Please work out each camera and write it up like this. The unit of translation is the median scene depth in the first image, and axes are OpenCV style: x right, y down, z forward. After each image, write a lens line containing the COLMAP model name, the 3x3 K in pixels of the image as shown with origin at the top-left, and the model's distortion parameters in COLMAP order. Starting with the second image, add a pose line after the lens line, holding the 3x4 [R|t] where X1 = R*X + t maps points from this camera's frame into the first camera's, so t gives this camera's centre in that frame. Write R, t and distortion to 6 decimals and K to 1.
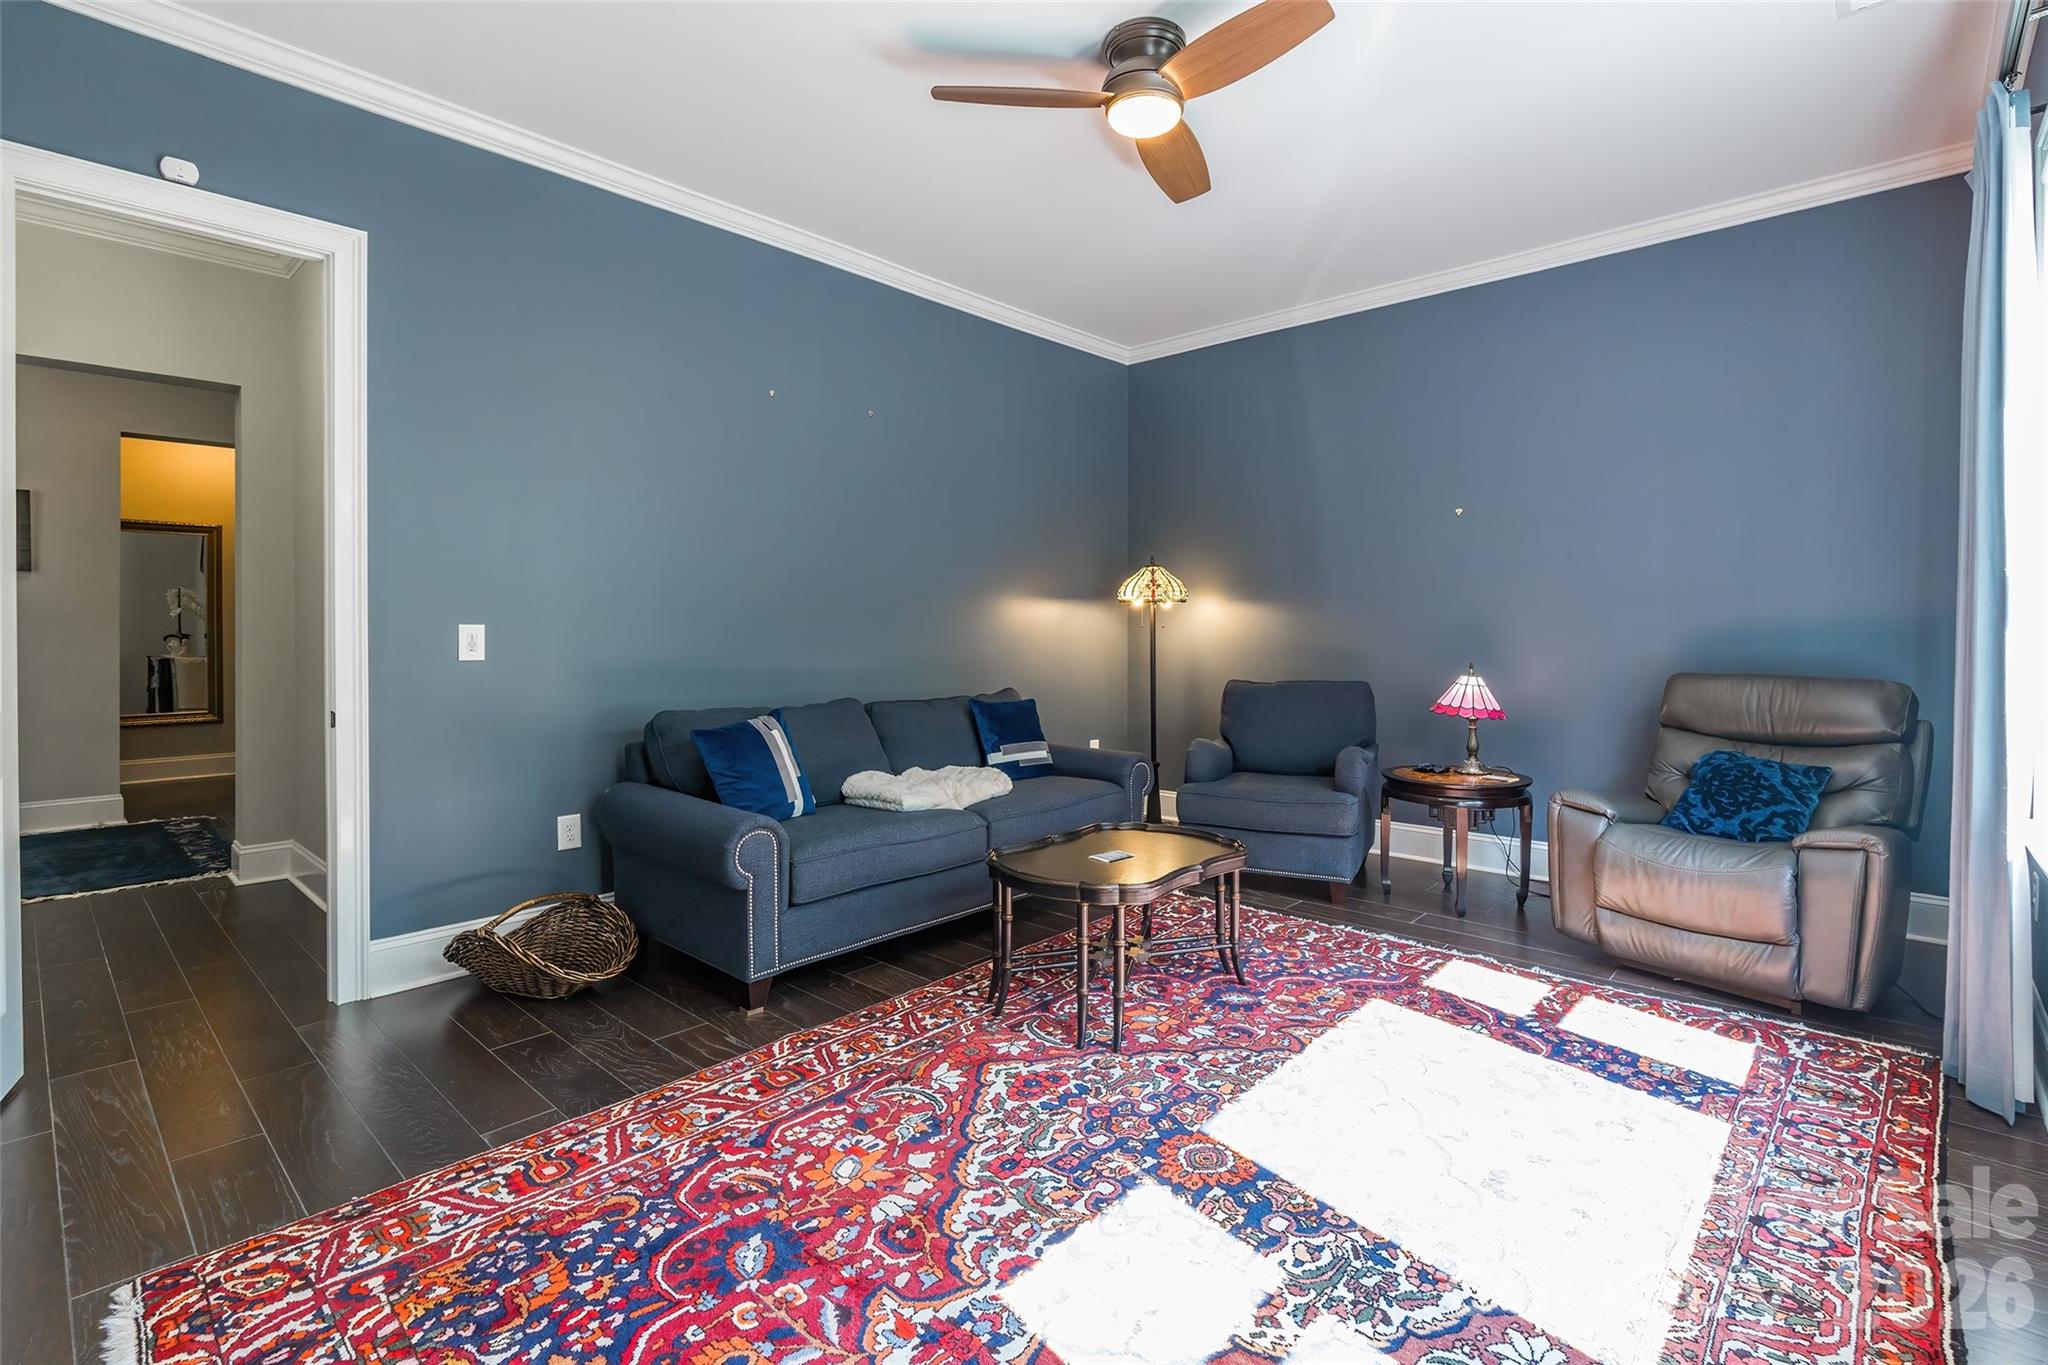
lens RADIAL K [[940.3, 0, 1015.1], [0, 940.3, 624.7], [0, 0, 1]] dist [-0.005344, 0.000510]
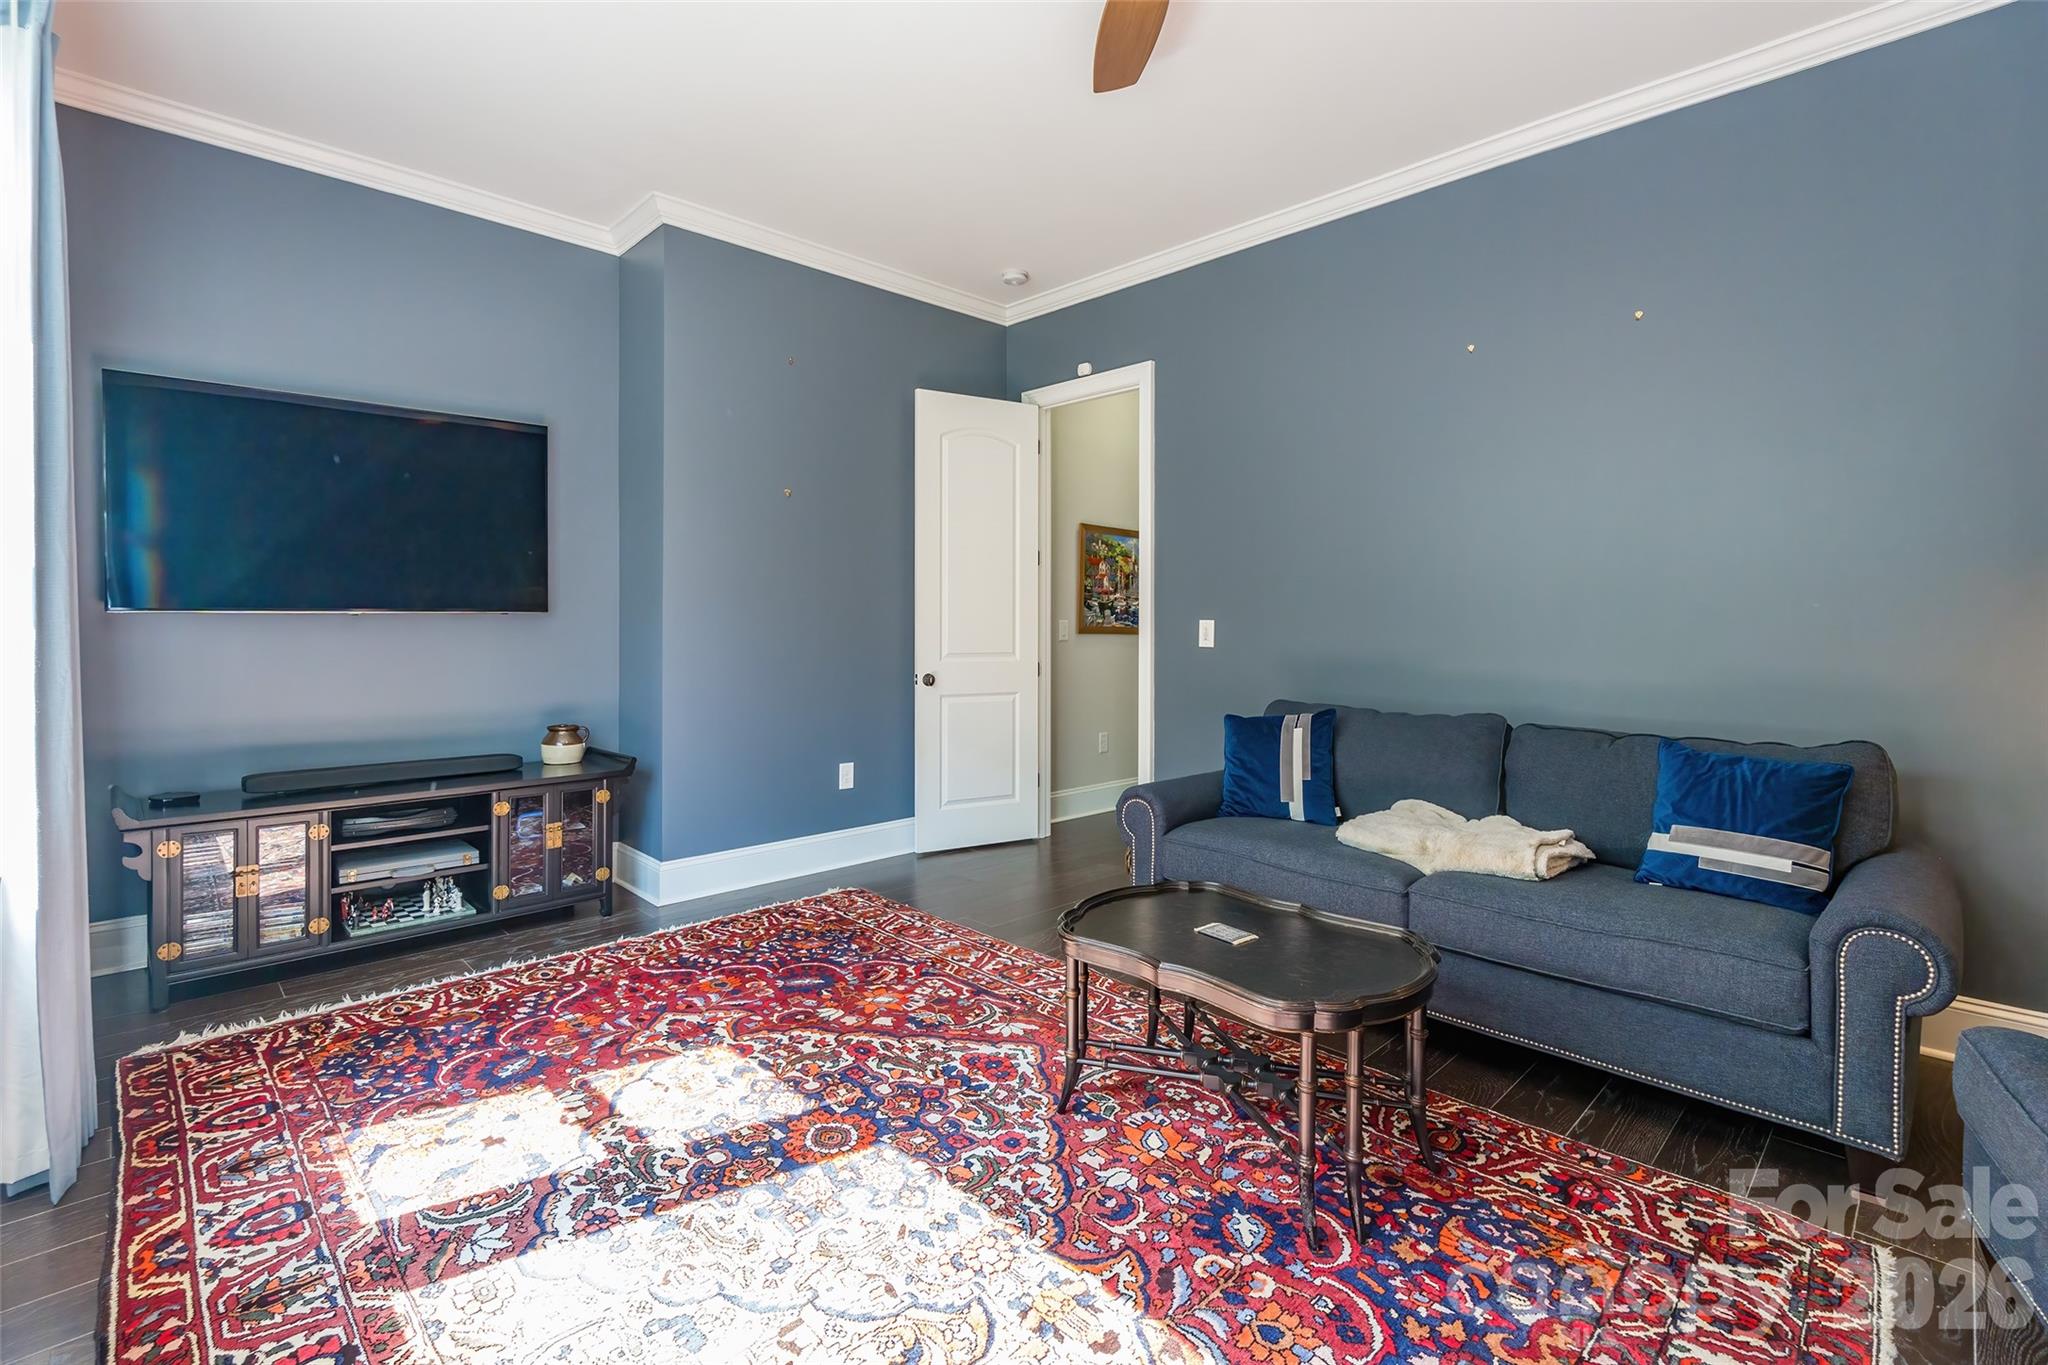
lens RADIAL K [[940.3, 0, 1015.1], [0, 940.3, 624.7], [0, 0, 1]] dist [-0.005344, 0.000510]
pose [[-0.062840, 0.000505, -0.998023, 1.221627], [0.001919, 0.999998, 0.000386, 0.004416], [0.998022, -0.001891, -0.062841, 1.268851]]
